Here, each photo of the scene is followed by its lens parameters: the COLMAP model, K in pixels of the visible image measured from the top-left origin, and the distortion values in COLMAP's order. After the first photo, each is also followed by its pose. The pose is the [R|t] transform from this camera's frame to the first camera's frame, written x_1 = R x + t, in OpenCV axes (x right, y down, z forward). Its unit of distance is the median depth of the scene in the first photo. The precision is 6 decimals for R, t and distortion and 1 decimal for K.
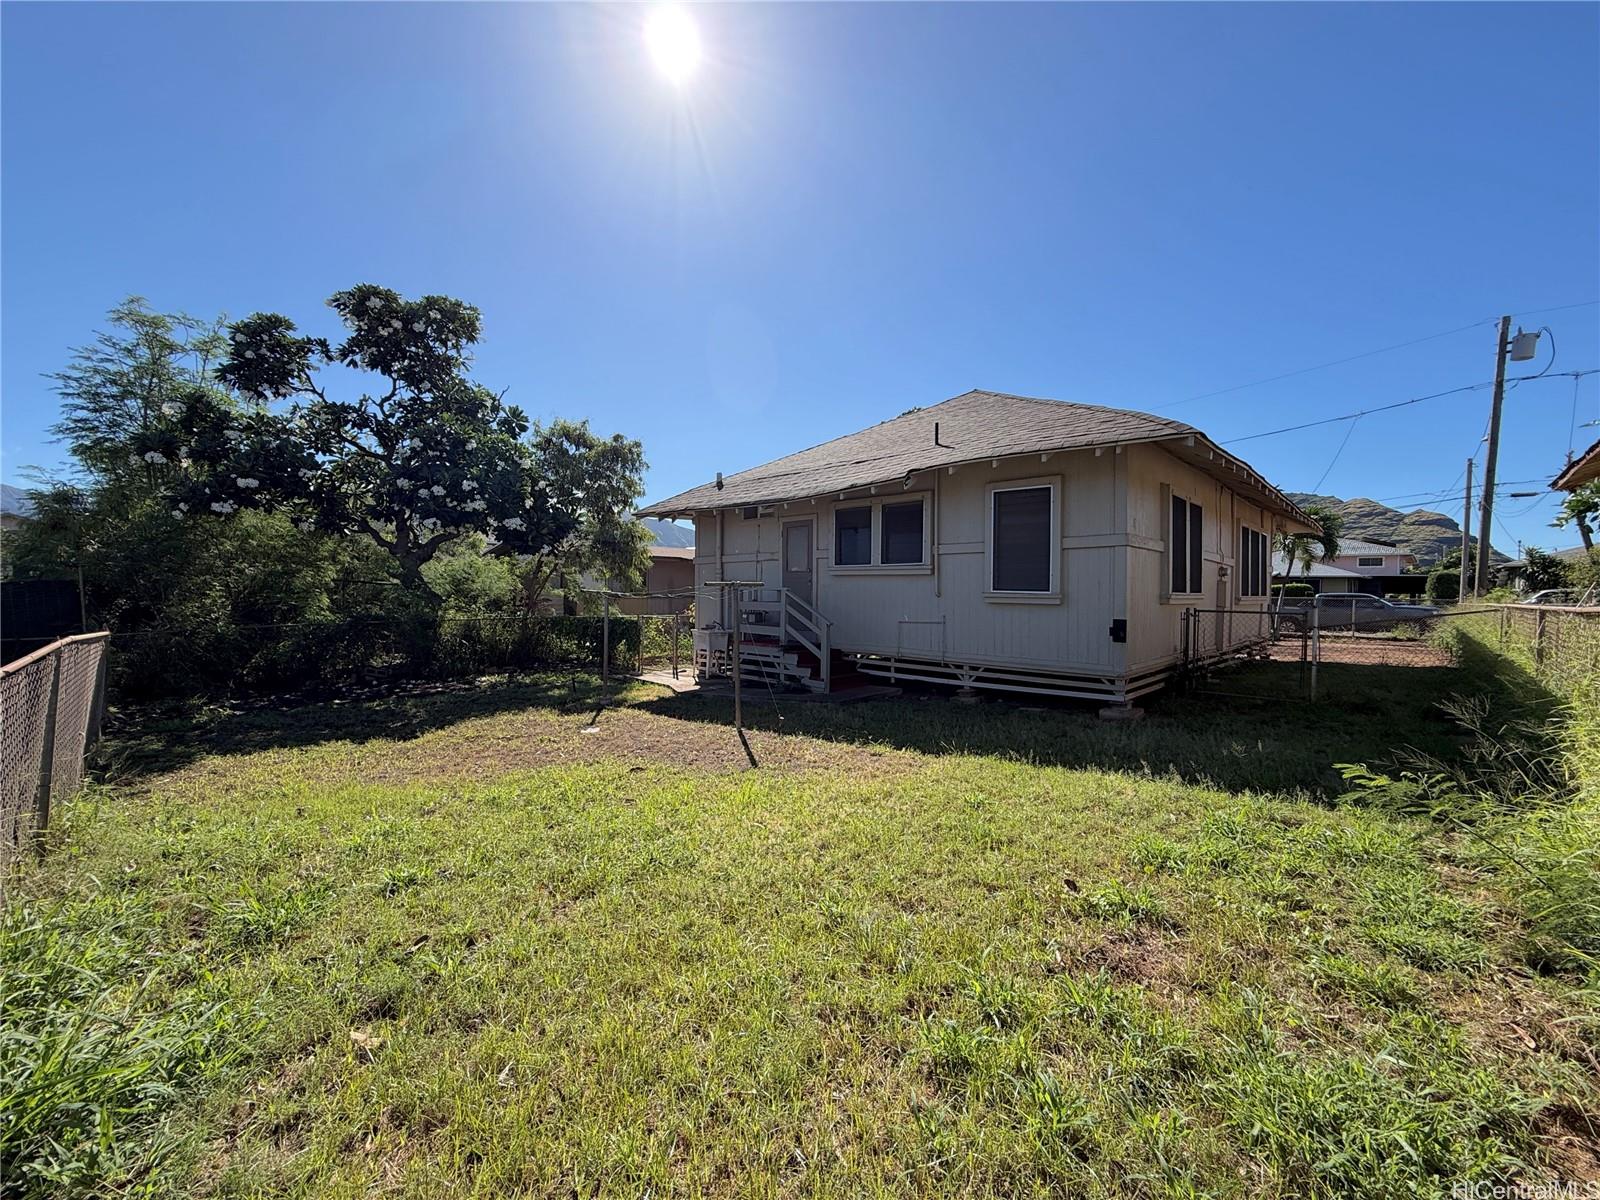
lens RADIAL K [[641.4, 0, 797.3], [0, 641.4, 597.9], [0, 0, 1]] dist [-0.000737, 0.000553]
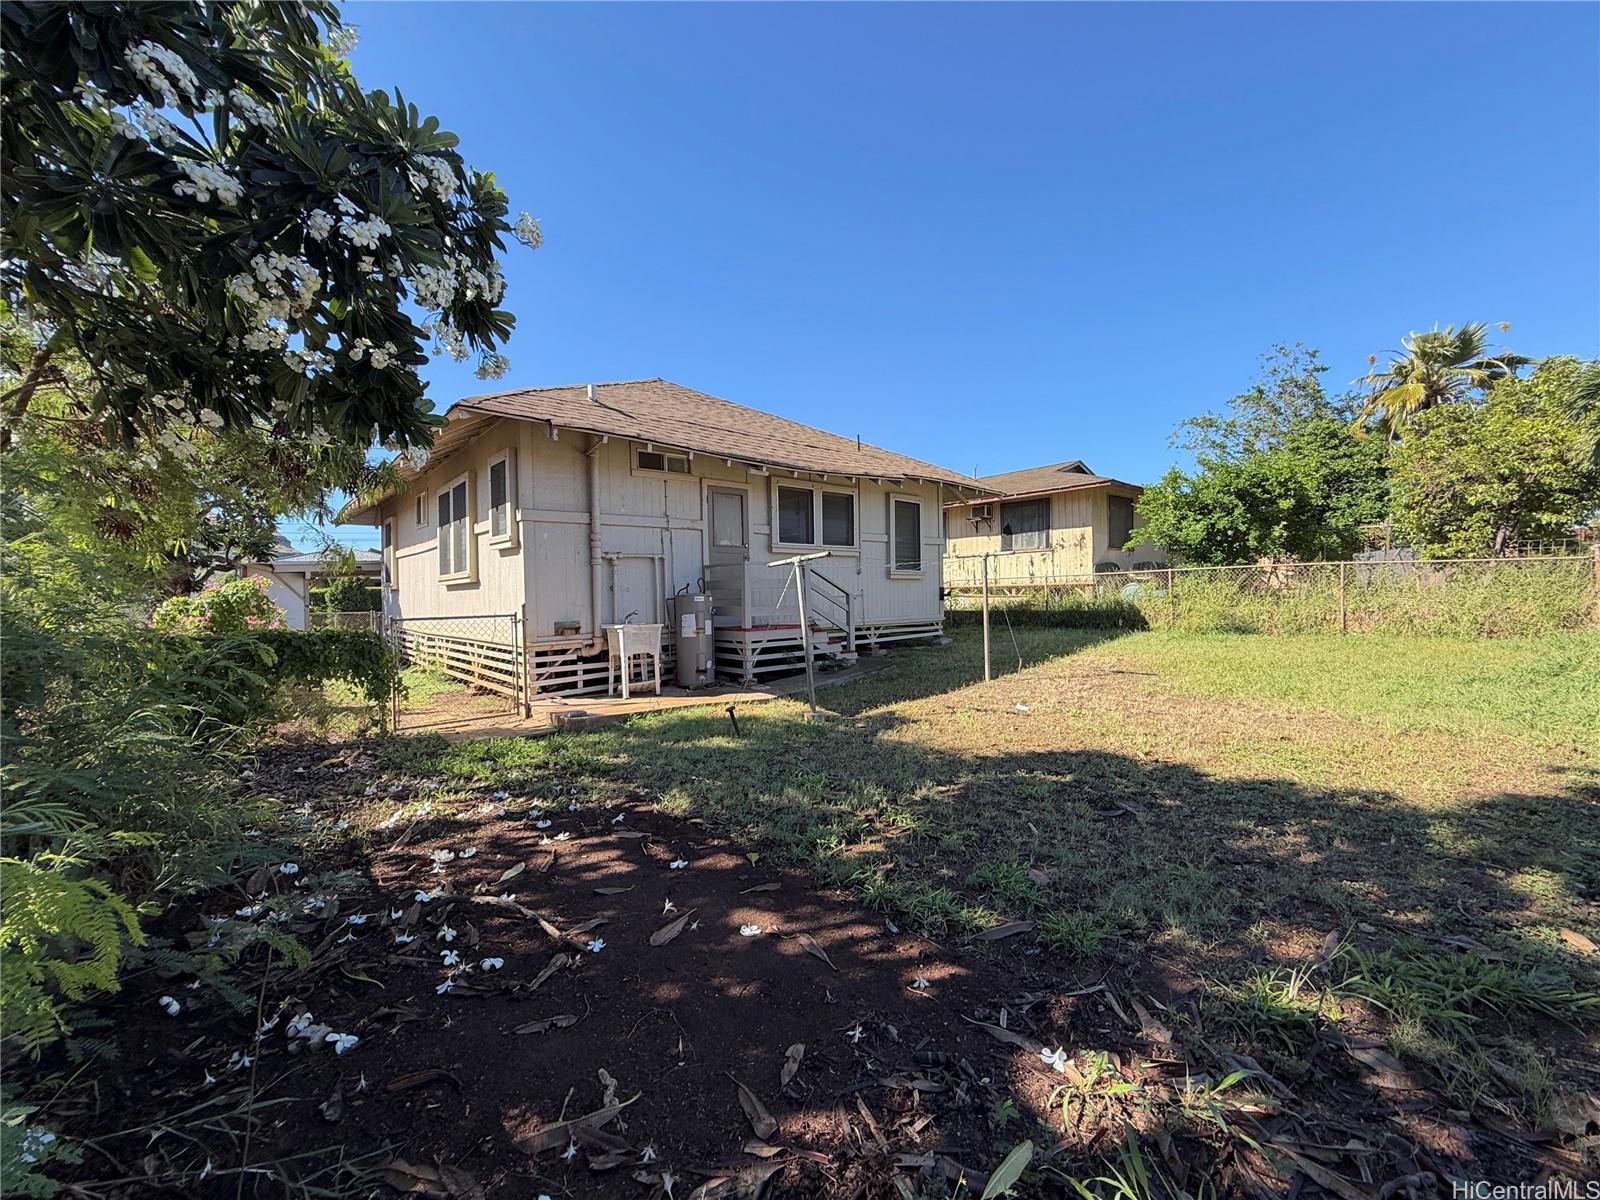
lens RADIAL K [[641.4, 0, 799.3], [0, 641.4, 599.5], [0, 0, 1]] dist [-0.000737, 0.000553]
pose [[0.085046, -0.013031, 0.996292, -1.016307], [0.035954, 0.999303, 0.010002, 0.029696], [-0.995728, 0.034970, 0.085455, 0.999073]]
